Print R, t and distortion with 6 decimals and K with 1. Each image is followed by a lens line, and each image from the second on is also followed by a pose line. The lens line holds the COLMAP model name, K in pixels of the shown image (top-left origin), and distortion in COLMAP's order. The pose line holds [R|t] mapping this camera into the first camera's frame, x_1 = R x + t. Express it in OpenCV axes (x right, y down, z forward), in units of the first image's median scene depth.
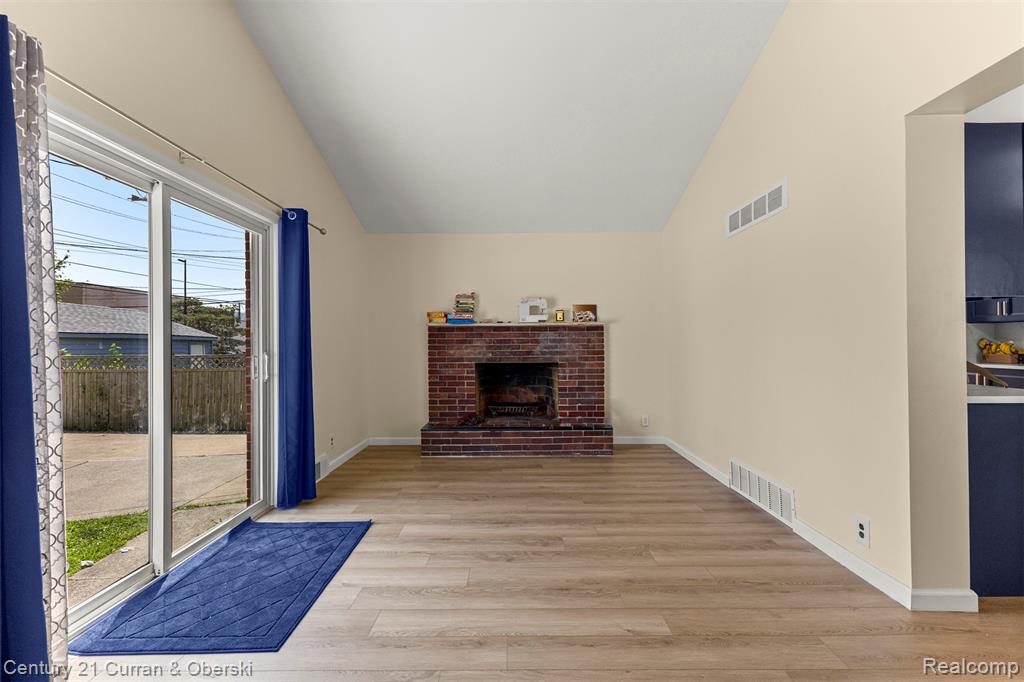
lens RADIAL K [[451.0, 0, 524.6], [0, 451.0, 342.8], [0, 0, 1]] dist [0.012221, -0.000726]
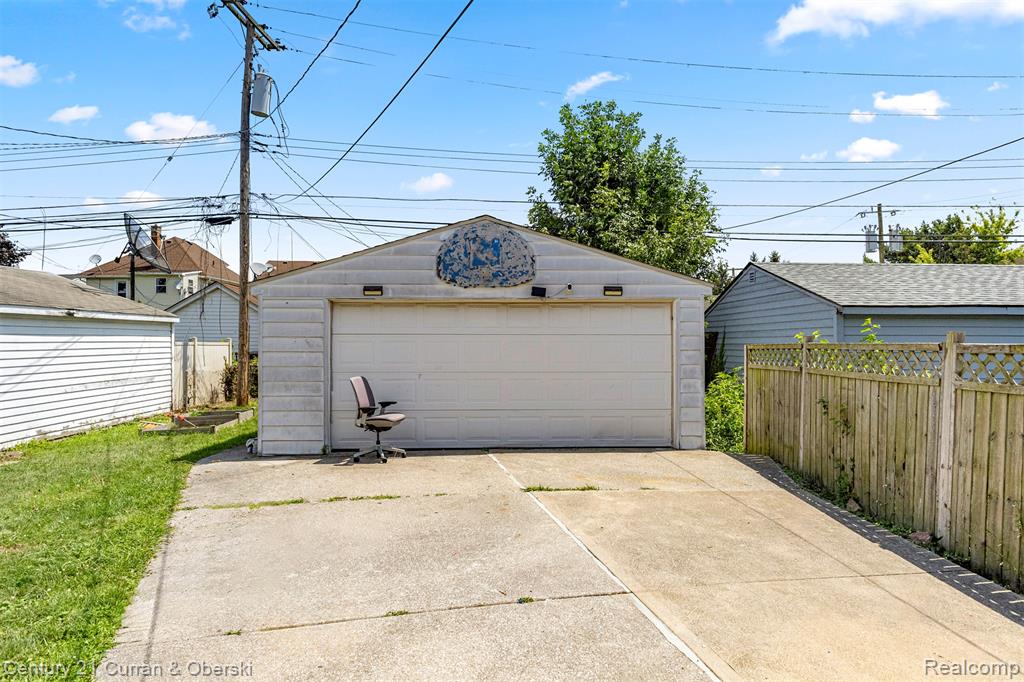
lens RADIAL K [[596.5, 0, 508.2], [0, 596.5, 337.5], [0, 0, 1]] dist [0.007212, -0.002613]
pose [[0.025230, -0.001411, -0.999681, -0.614630], [0.003185, 0.999994, -0.001331, 0.043563], [0.999677, -0.003151, 0.025235, 1.285103]]
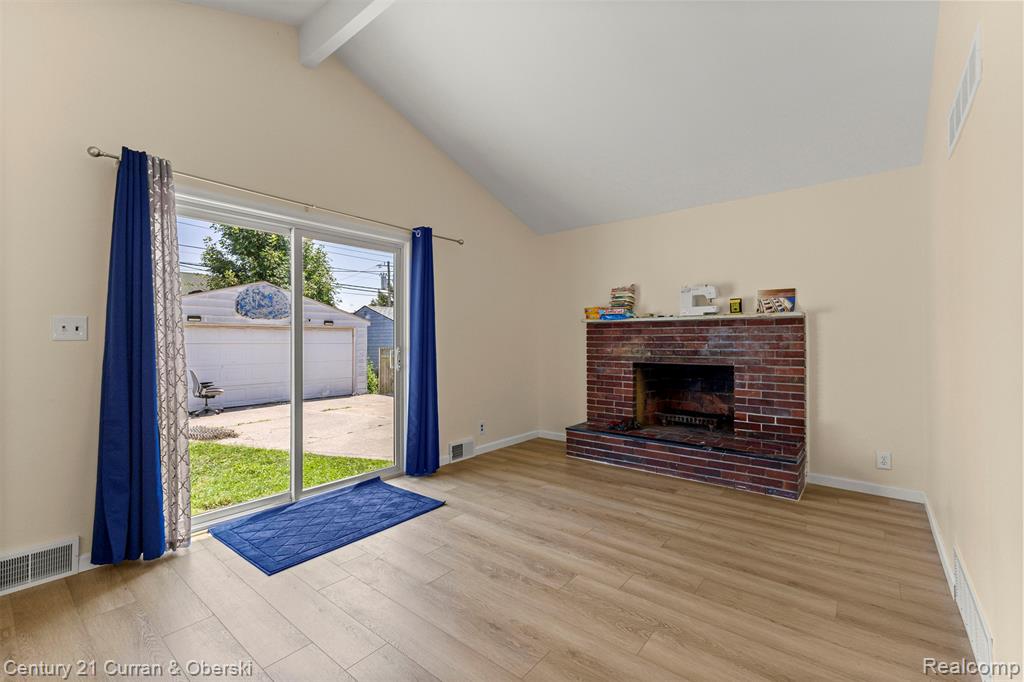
lens RADIAL K [[451.0, 0, 509.7], [0, 451.0, 338.2], [0, 0, 1]] dist [0.012221, -0.000726]
pose [[0.768201, 0.002293, -0.640204, 0.323416], [-0.003952, 0.999992, -0.001160, -0.002180], [0.640196, 0.003421, 0.768204, 0.173414]]
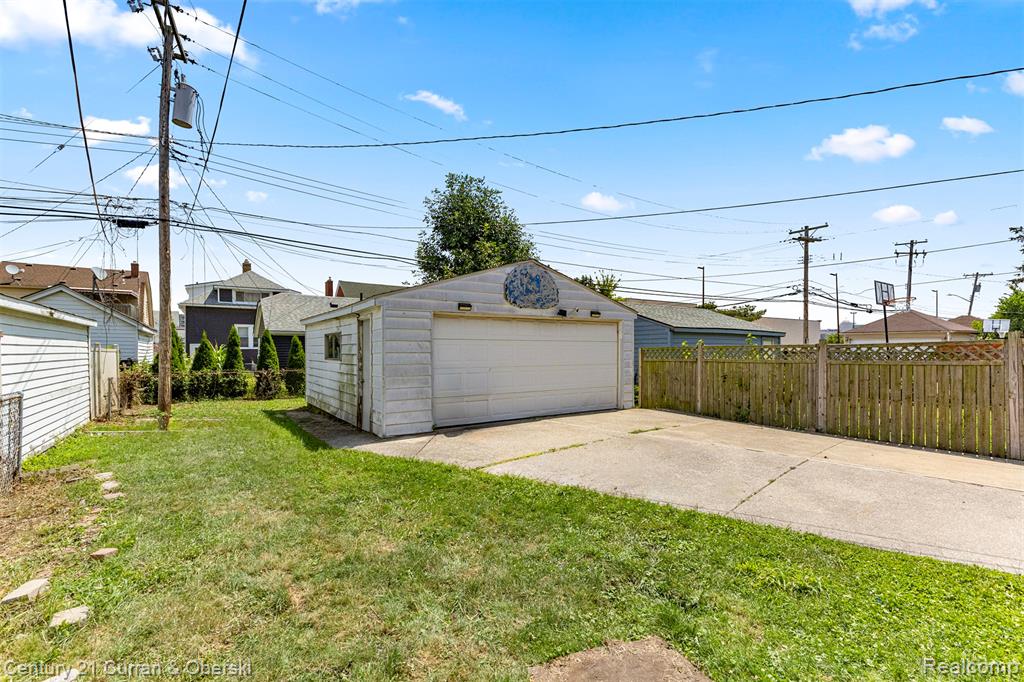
lens RADIAL K [[451.0, 0, 502.4], [0, 451.0, 359.6], [0, 0, 1]] dist [0.012221, -0.000726]
pose [[0.543228, 0.019811, -0.839351, -0.804712], [0.002880, 0.999672, 0.025460, 0.065940], [0.839580, -0.016248, 0.542993, 0.067398]]
